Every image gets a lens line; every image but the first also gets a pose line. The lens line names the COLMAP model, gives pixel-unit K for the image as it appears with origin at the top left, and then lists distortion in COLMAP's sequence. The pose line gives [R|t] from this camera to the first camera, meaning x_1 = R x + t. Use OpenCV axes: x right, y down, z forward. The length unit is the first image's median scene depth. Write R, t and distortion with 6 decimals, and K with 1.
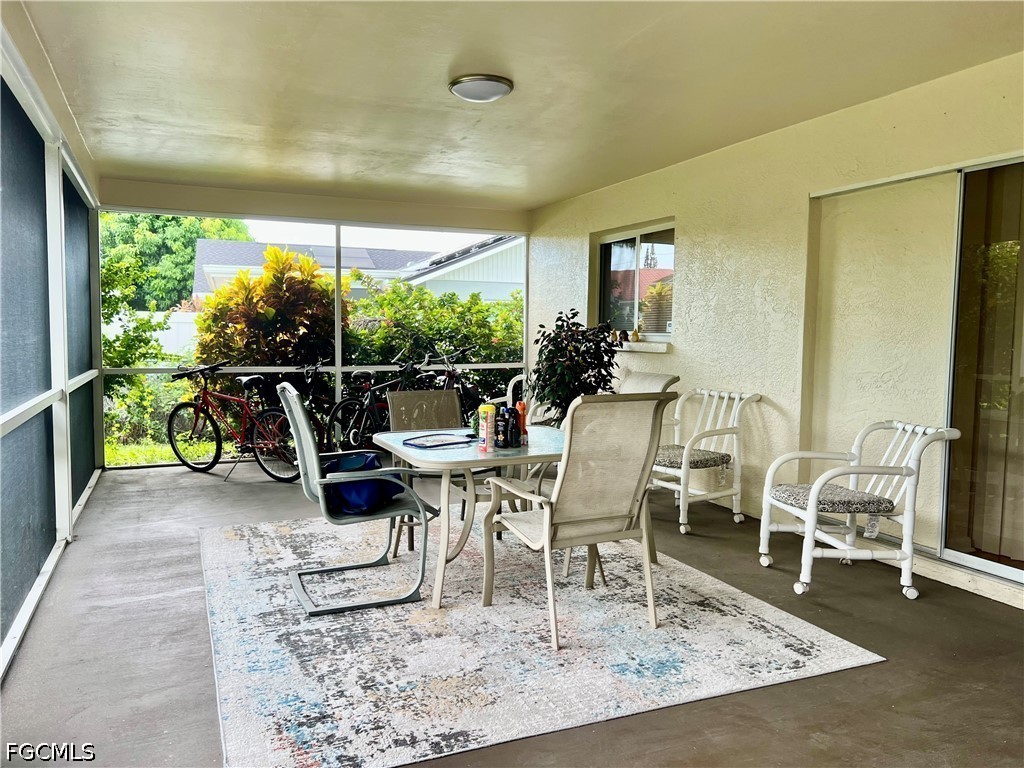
lens RADIAL K [[756.3, 0, 502.6], [0, 756.3, 389.1], [0, 0, 1]] dist [0.070758, -0.096417]
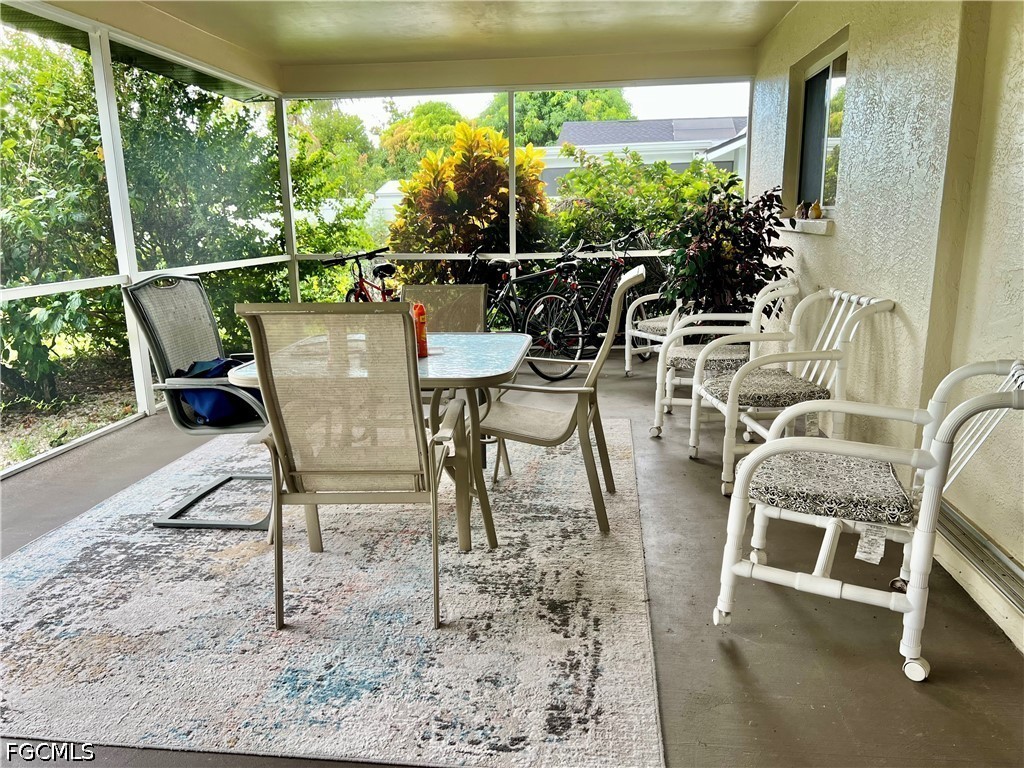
lens RADIAL K [[756.3, 0, 502.6], [0, 756.3, 389.1], [0, 0, 1]] dist [0.070758, -0.096417]
pose [[0.870365, 0.088903, -0.484316, 0.530974], [-0.014117, 0.987667, 0.155930, -0.022036], [0.492205, -0.128878, 0.860886, 0.397492]]
